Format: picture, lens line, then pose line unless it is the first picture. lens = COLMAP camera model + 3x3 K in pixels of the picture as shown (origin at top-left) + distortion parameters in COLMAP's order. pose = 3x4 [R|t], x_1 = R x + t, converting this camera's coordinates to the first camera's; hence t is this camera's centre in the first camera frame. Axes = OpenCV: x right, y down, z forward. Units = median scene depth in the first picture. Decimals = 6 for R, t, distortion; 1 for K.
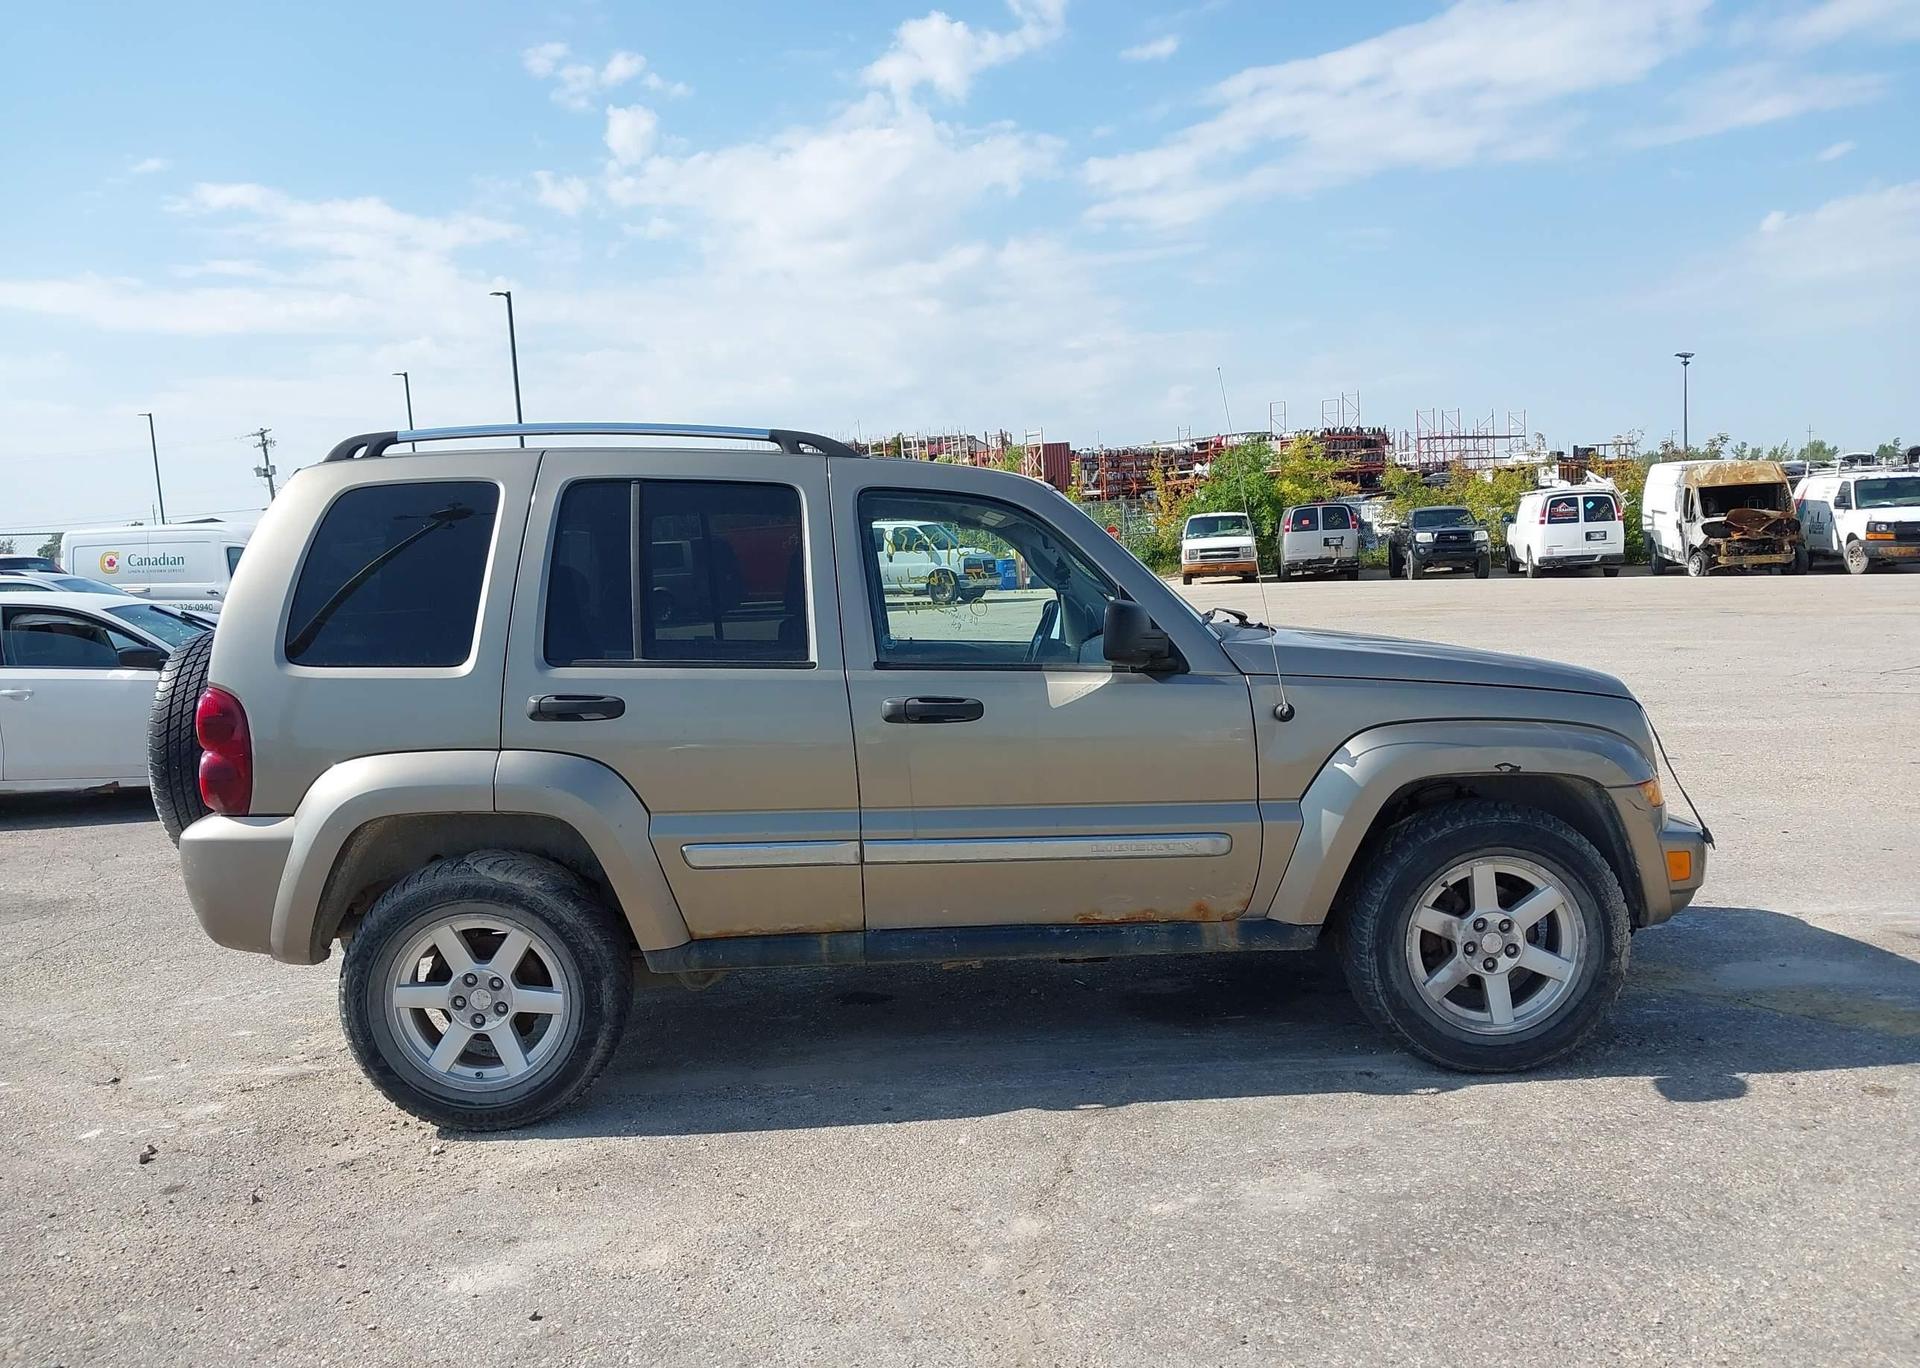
lens RADIAL K [[1528.0, 0, 962.6], [0, 1528.0, 669.8], [0, 0, 1]] dist [0.025065, -0.050577]
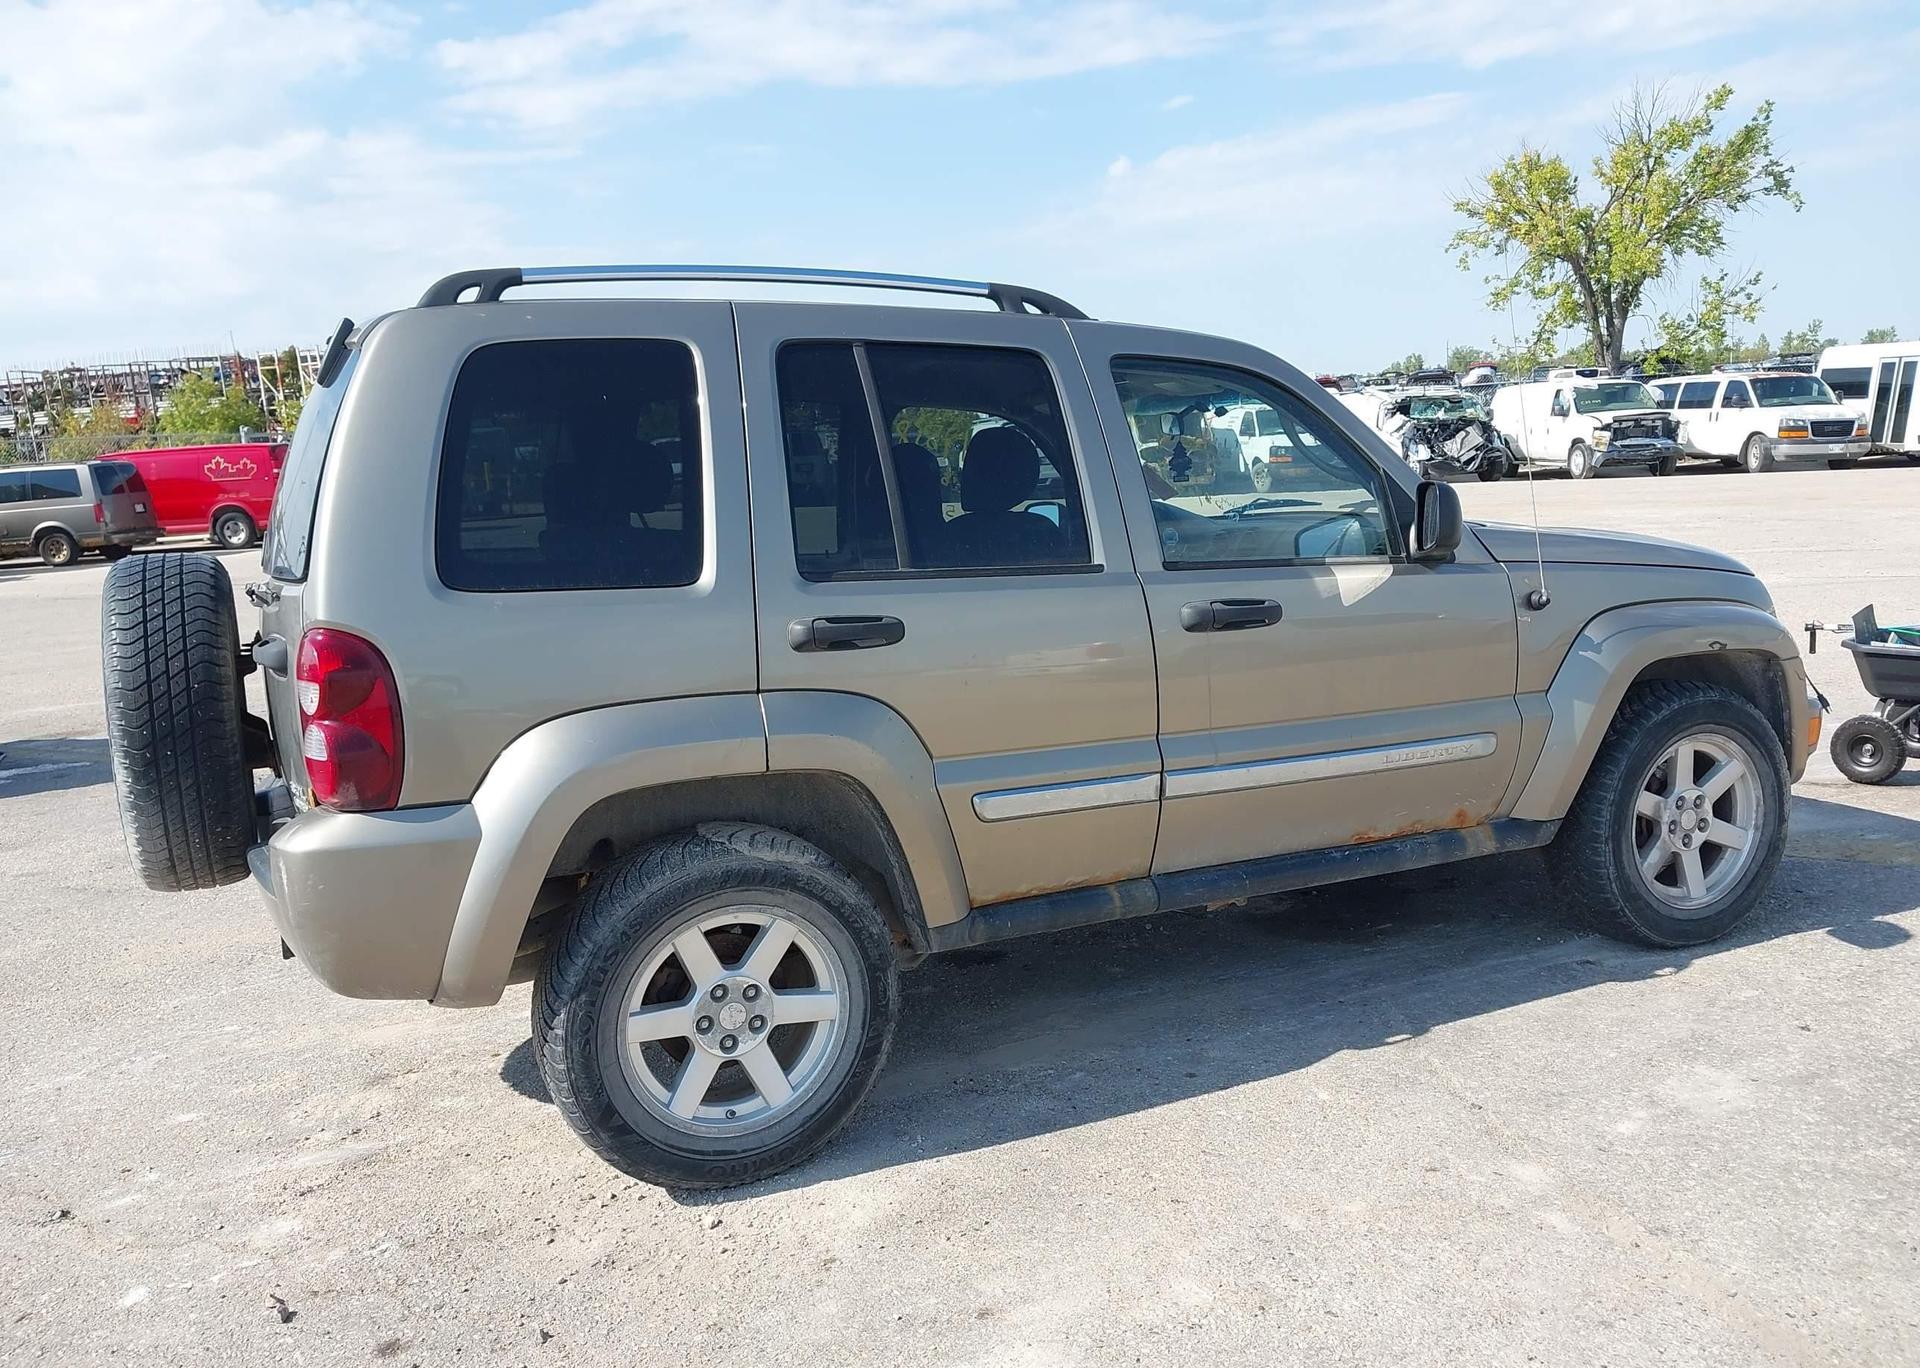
lens RADIAL K [[1524.0, 0, 959.9], [0, 1524.0, 656.6], [0, 0, 1]] dist [0.033427, -0.065017]
pose [[0.922403, -0.053756, 0.382469, -0.488961], [0.038957, 0.998166, 0.046339, 0.004186], [-0.384259, -0.027844, 0.922805, 0.252662]]
